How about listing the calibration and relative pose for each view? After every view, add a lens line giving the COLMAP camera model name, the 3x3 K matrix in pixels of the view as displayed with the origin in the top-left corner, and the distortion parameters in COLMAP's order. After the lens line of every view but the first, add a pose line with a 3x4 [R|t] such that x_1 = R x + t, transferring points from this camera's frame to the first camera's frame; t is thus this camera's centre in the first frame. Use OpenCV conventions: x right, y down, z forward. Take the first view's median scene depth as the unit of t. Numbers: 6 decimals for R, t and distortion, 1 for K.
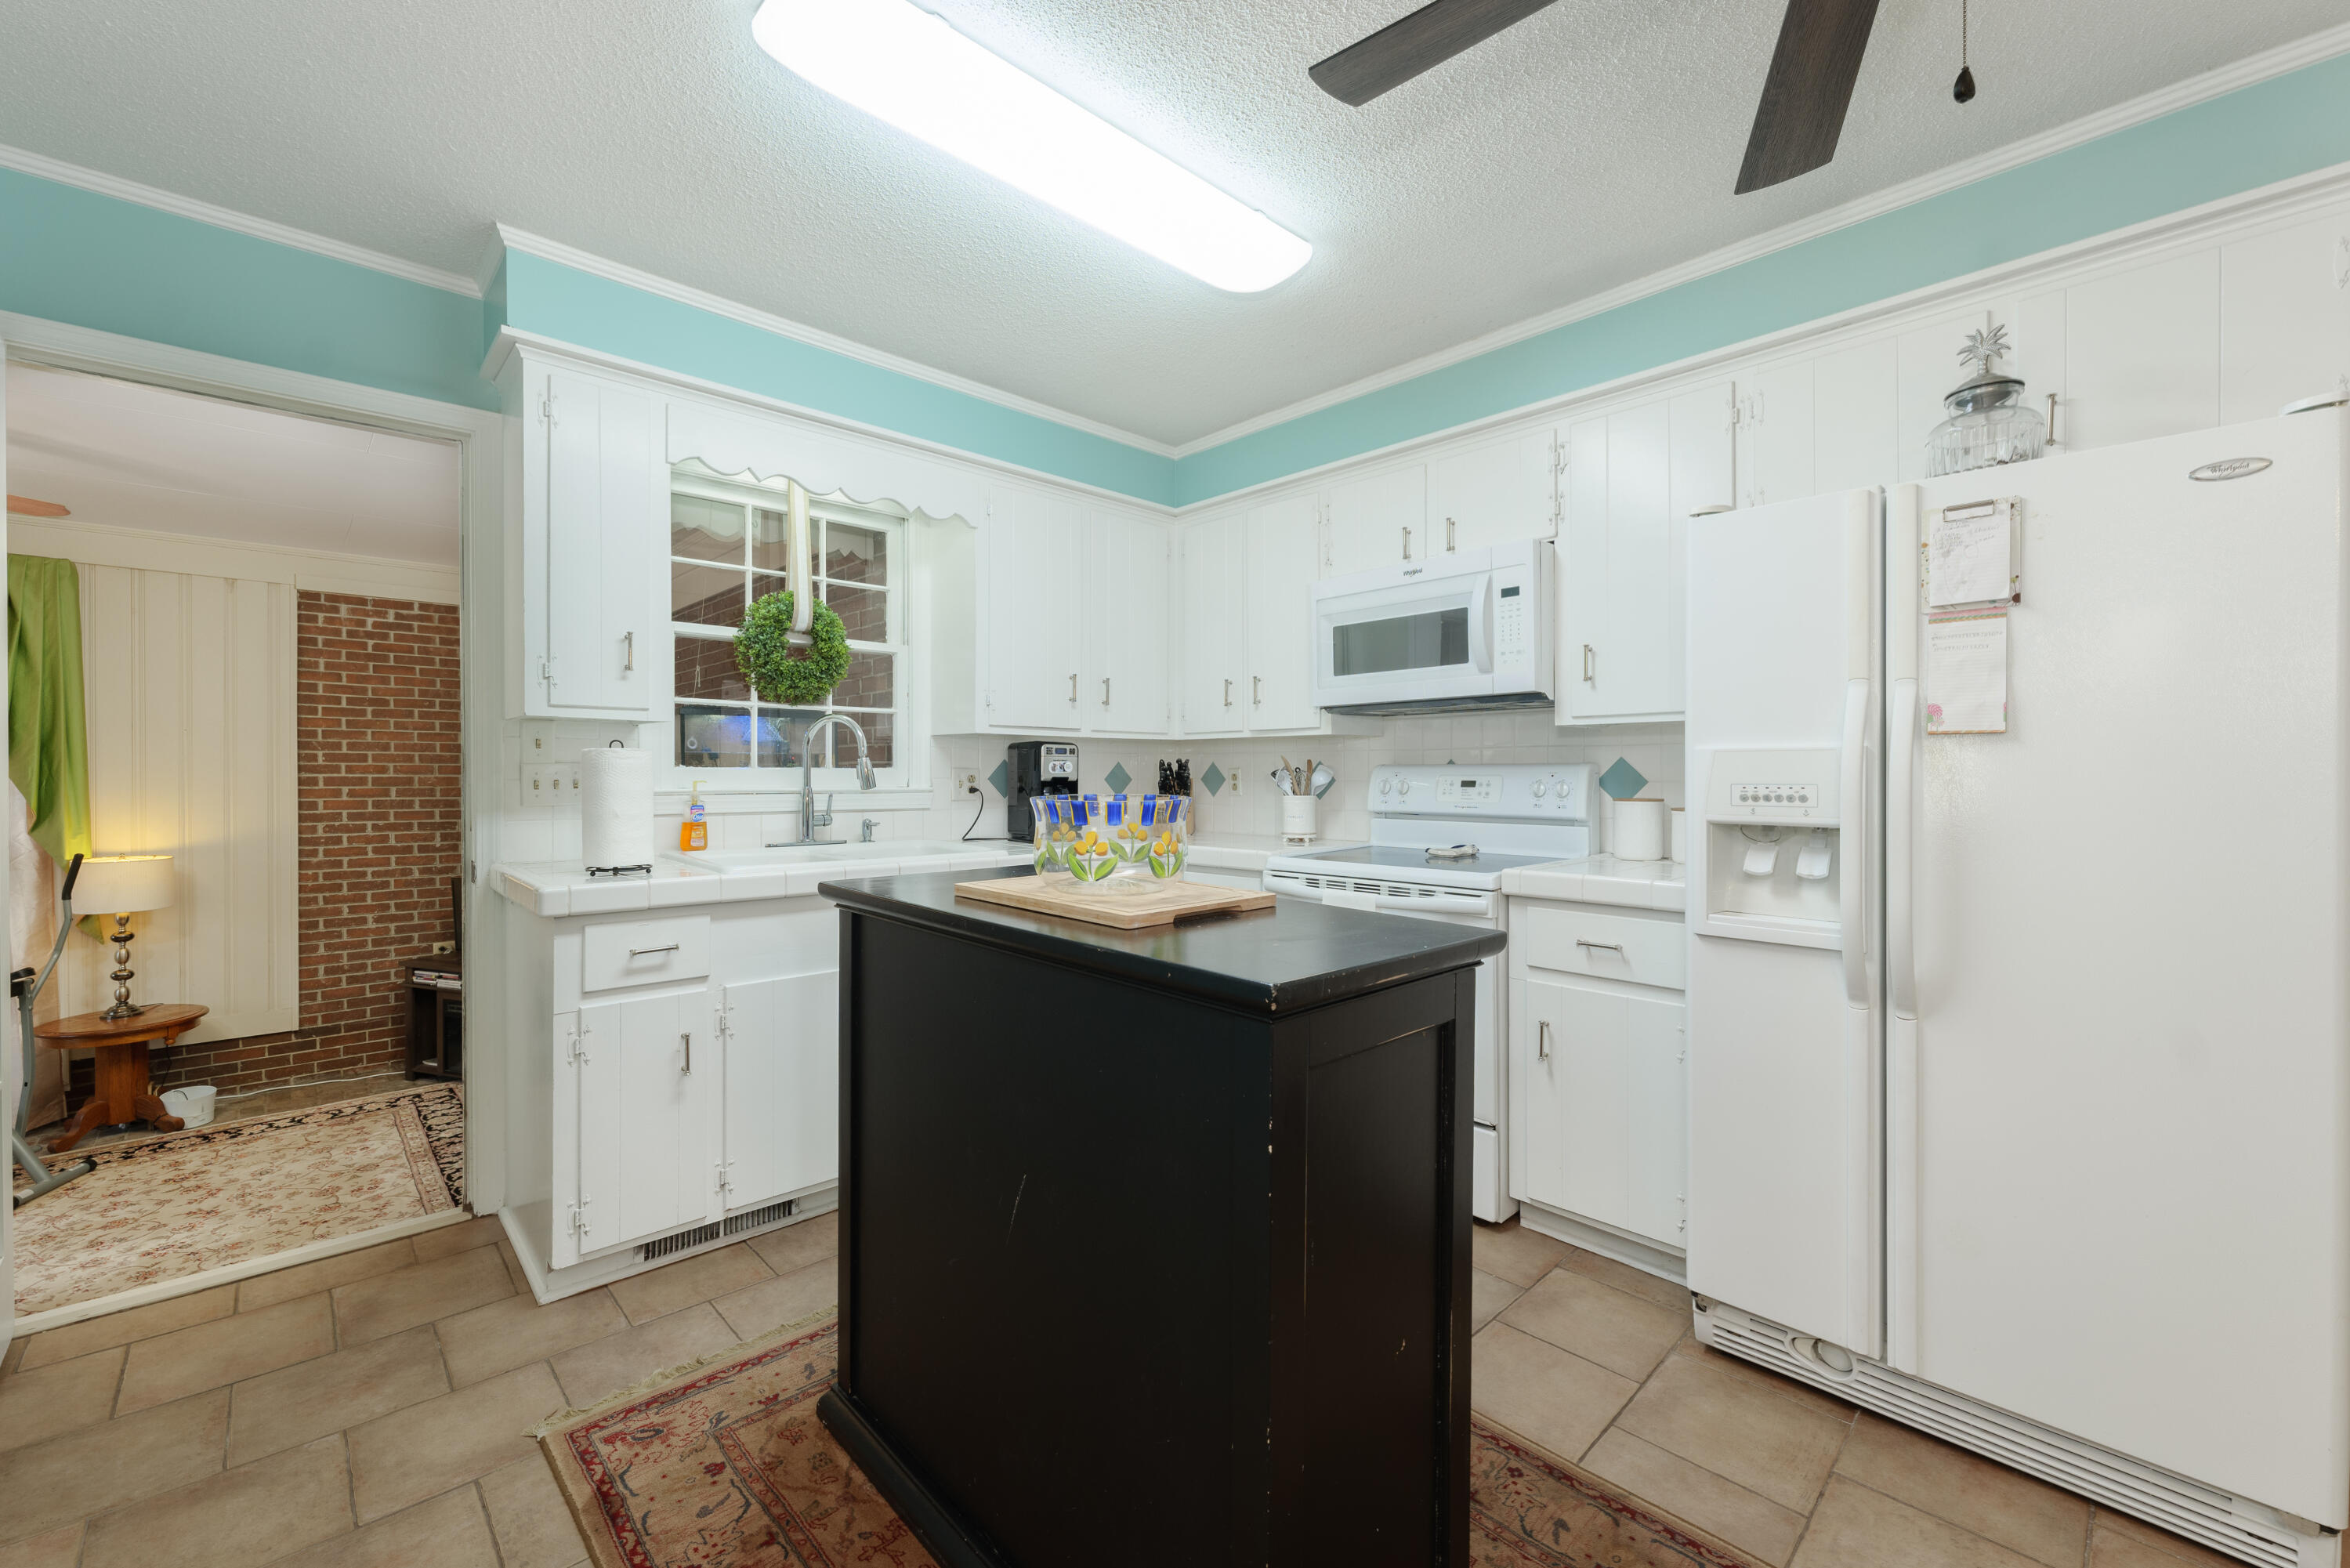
lens RADIAL K [[948.2, 0, 1175.0], [0, 948.2, 784.0], [0, 0, 1]] dist [0.001231, -0.000312]
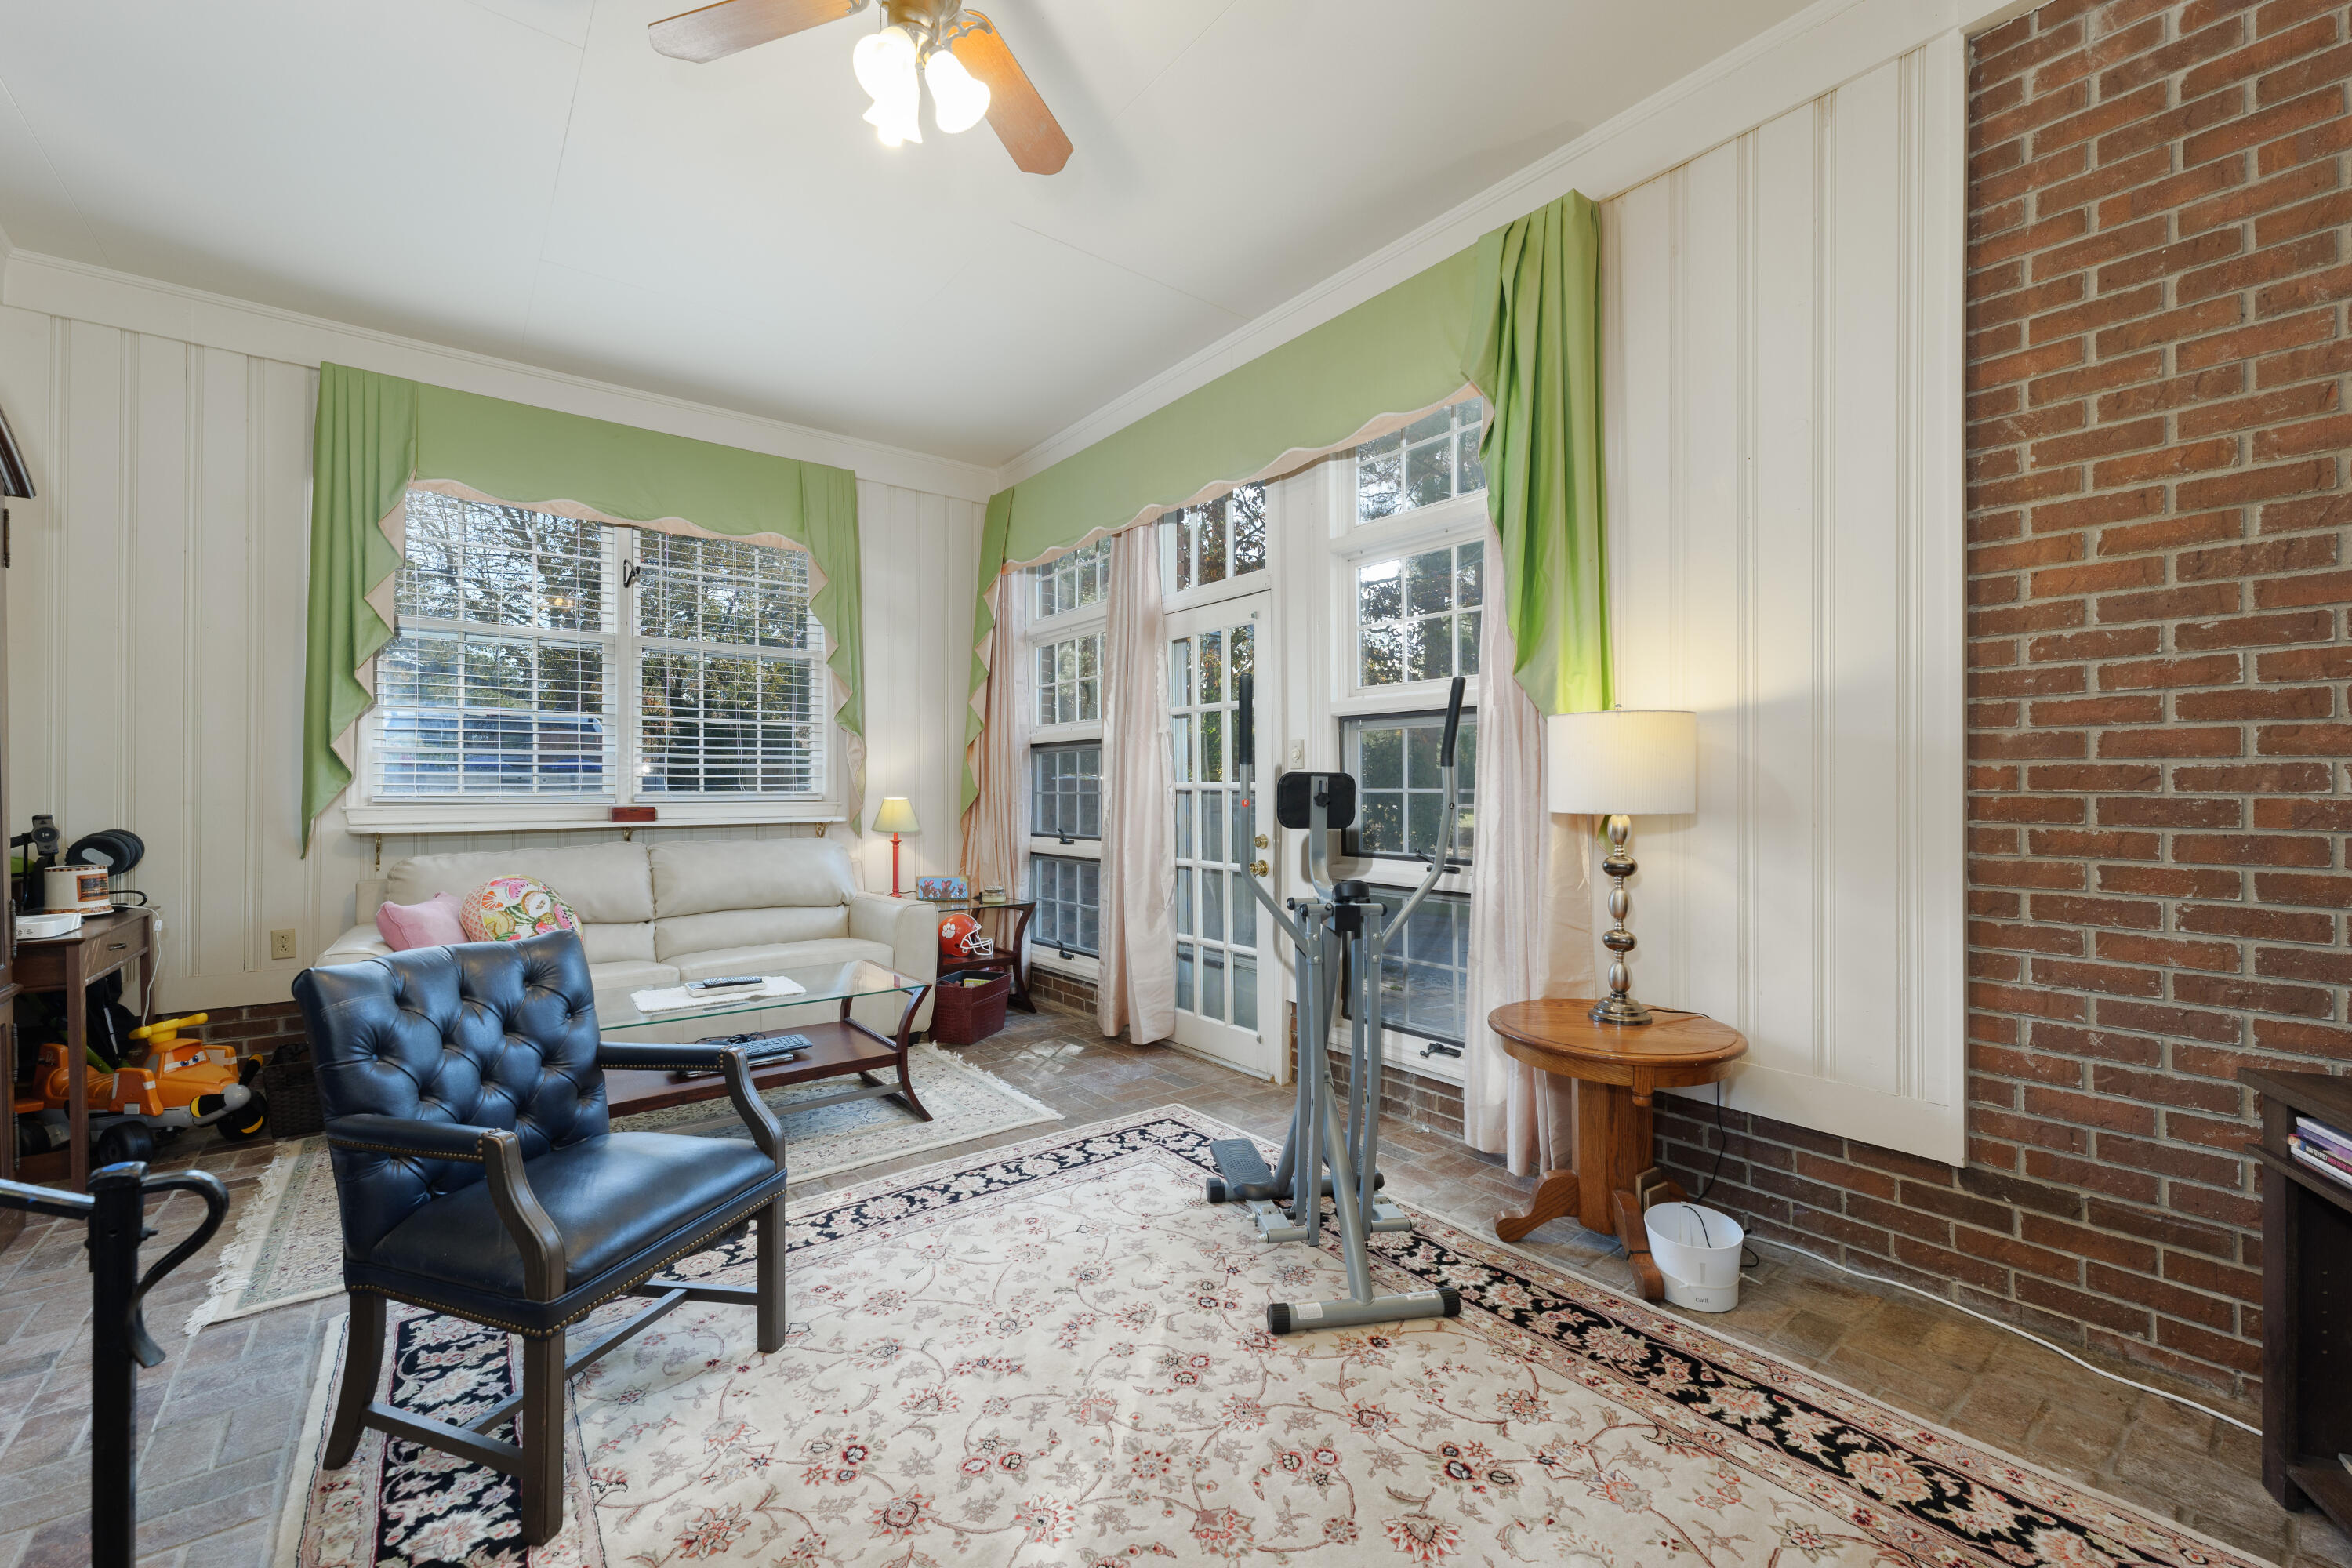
lens RADIAL K [[949.0, 0, 1176.0], [0, 949.0, 784.0], [0, 0, 1]] dist [0.001231, -0.000312]
pose [[-0.111450, 0.000055, -0.993770, -0.486770], [-0.004496, 0.999990, 0.000560, 0.099851], [0.993760, 0.004530, -0.111449, 0.701869]]
